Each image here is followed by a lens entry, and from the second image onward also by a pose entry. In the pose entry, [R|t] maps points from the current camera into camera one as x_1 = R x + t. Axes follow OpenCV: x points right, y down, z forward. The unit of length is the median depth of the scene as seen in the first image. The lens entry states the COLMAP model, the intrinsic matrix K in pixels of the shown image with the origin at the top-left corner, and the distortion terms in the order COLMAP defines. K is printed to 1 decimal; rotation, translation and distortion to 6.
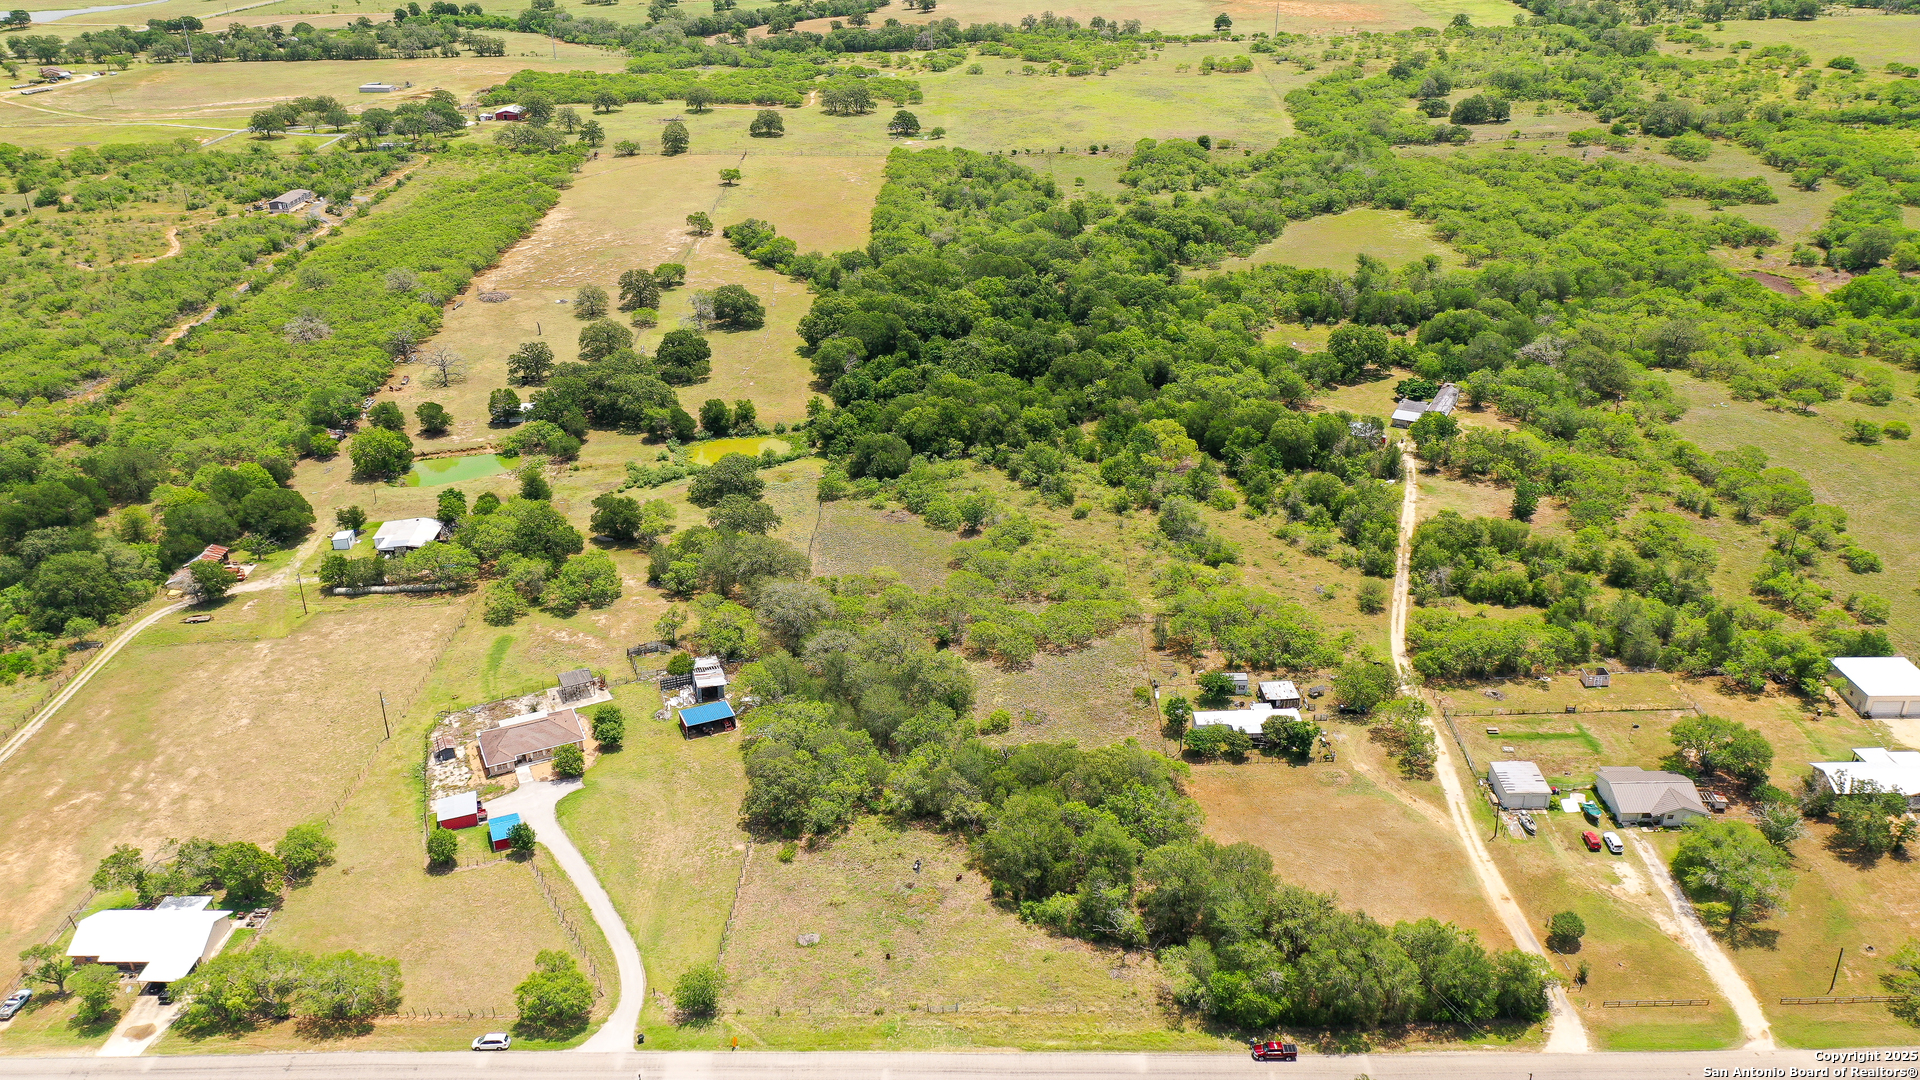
lens RADIAL K [[1544.2, 0, 960.0], [0, 1544.2, 540.0], [0, 0, 1]] dist [0.006934, 0.001978]
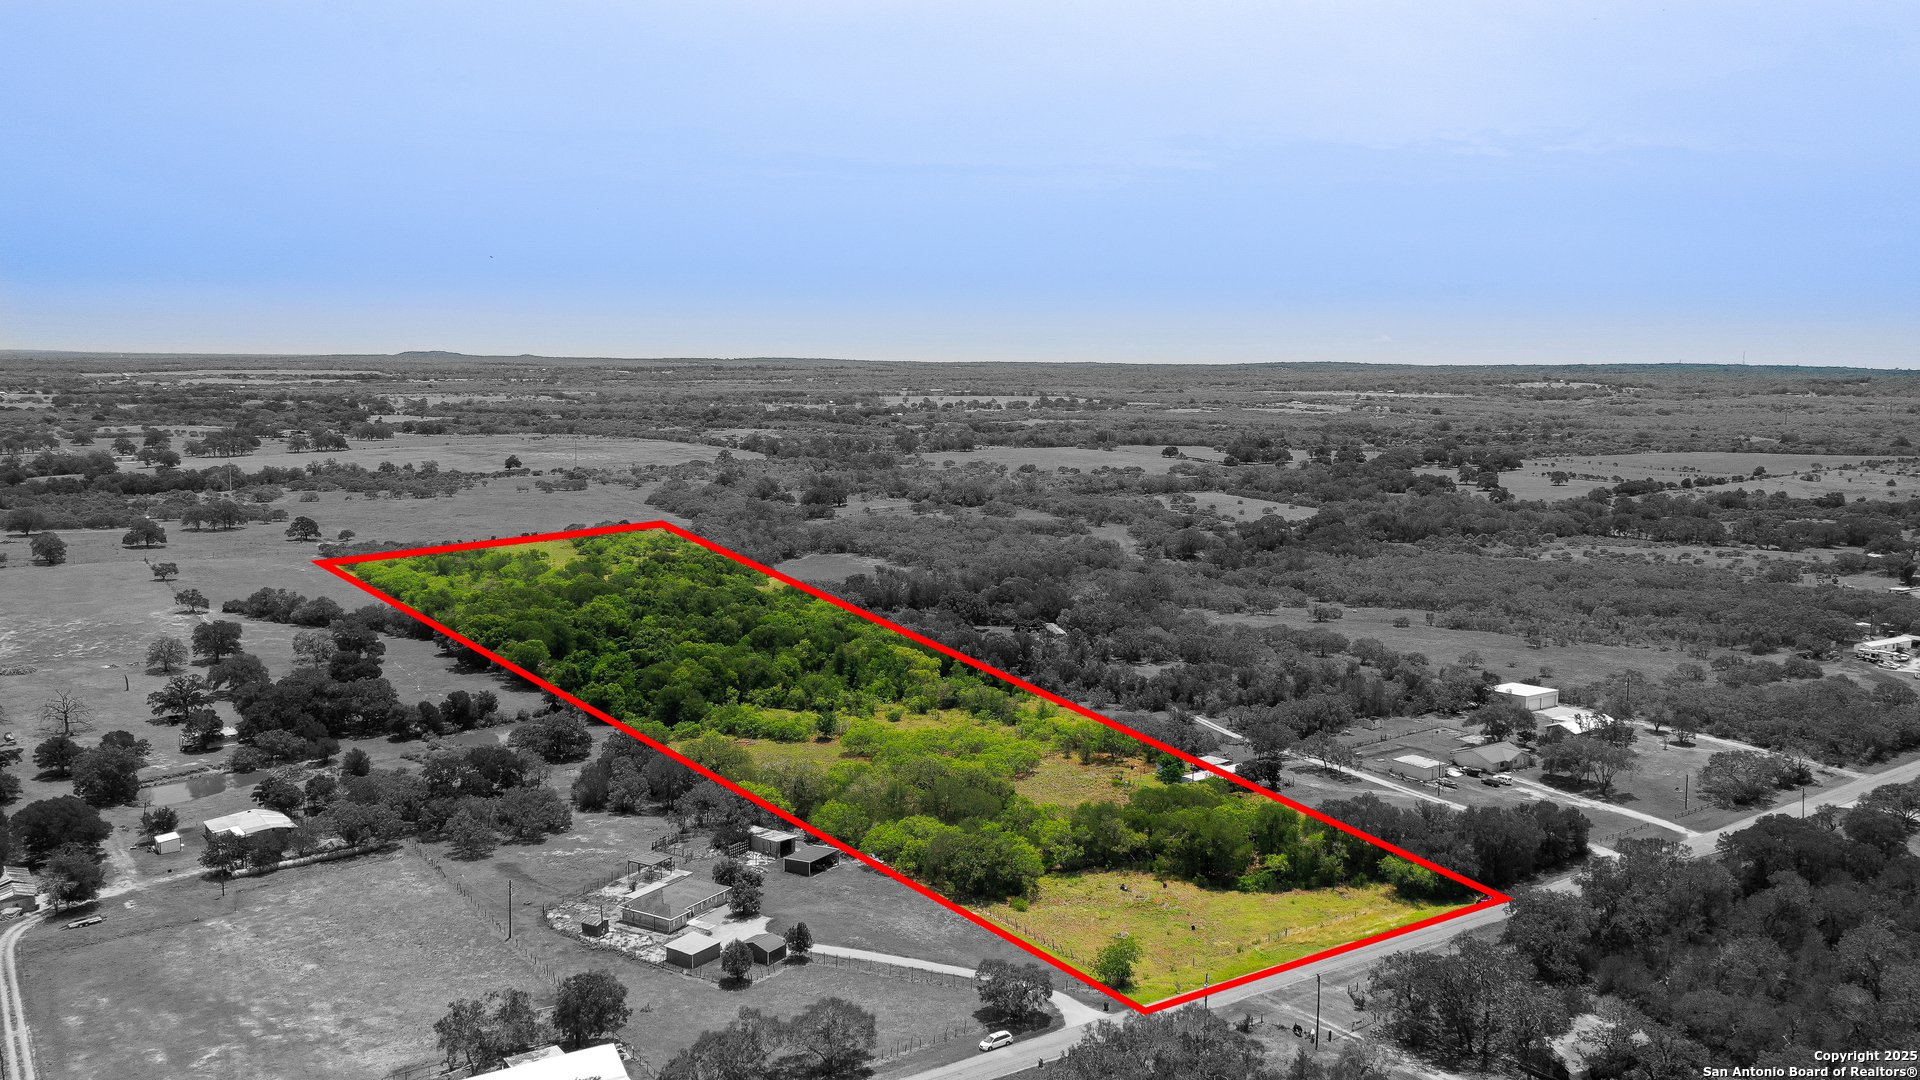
lens RADIAL K [[1490.9, 0, 960.0], [0, 1490.9, 540.0], [0, 0, 1]] dist [-0.008638, -0.002776]
pose [[0.821986, -0.039806, 0.568115, -0.542274], [0.217587, 0.943828, -0.248687, 0.154077], [-0.526303, 0.328032, 0.784474, 0.071481]]
